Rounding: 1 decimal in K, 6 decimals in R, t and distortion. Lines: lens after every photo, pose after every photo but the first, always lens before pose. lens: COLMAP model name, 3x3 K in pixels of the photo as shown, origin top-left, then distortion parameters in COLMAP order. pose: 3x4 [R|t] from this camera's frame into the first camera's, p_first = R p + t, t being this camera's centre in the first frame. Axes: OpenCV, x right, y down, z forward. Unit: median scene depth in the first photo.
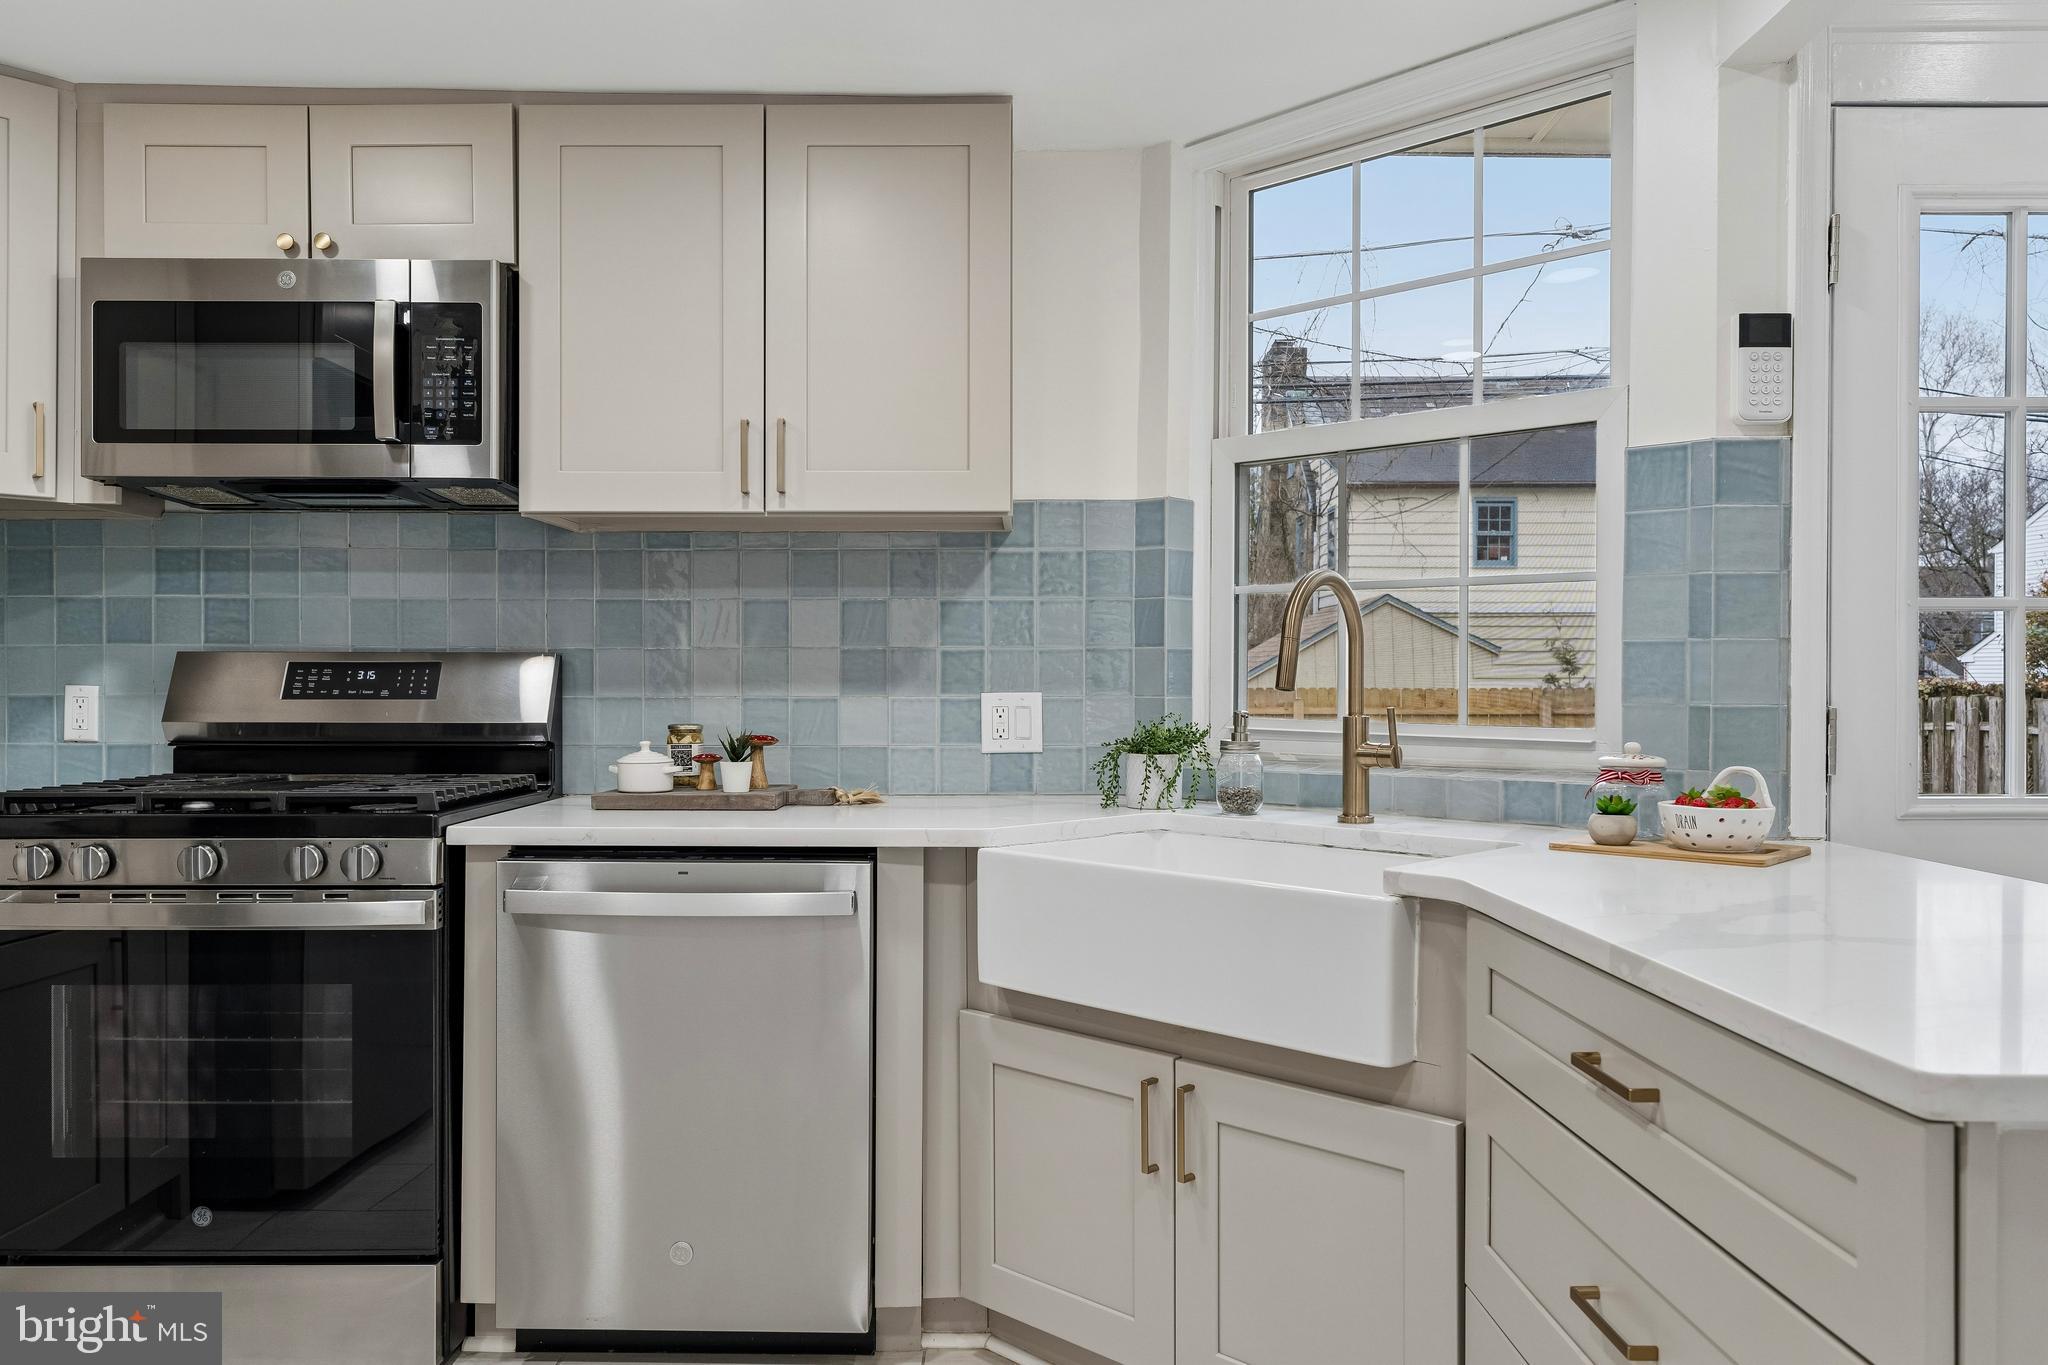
lens RADIAL K [[1500.4, 0, 1032.9], [0, 1500.4, 682.3], [0, 0, 1]] dist [0.003034, 0.008957]
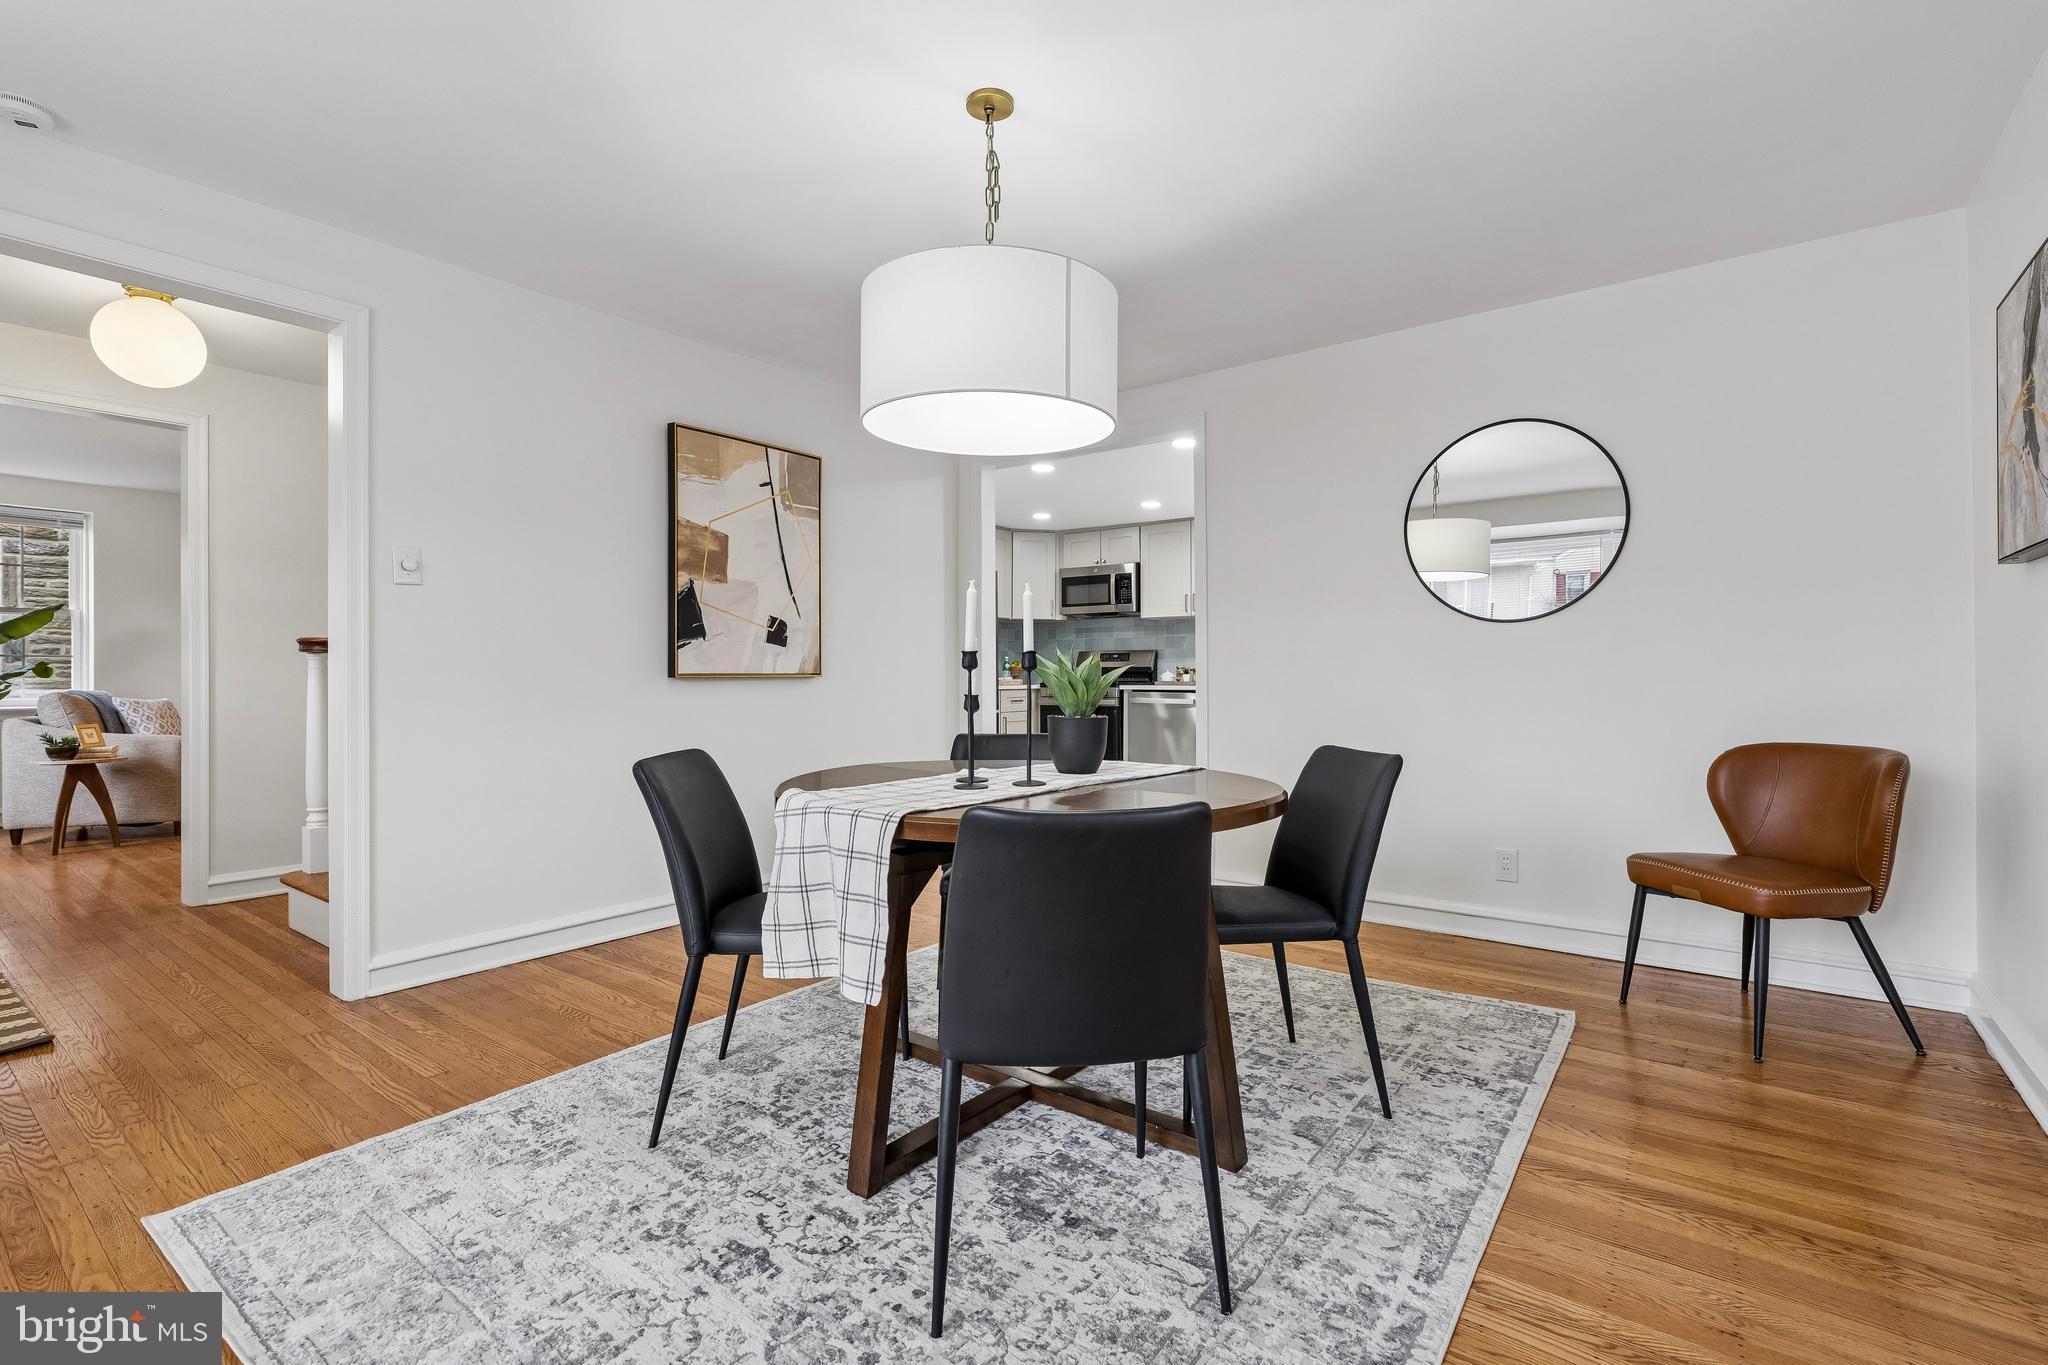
lens RADIAL K [[926.7, 0, 1014.6], [0, 926.7, 671.3], [0, 0, 1]] dist [-0.009767, 0.003279]
pose [[0.794839, -0.005145, -0.606799, 1.025433], [-0.000150, 0.999962, -0.008676, 0.067303], [0.606821, 0.006987, 0.794808, -1.407395]]
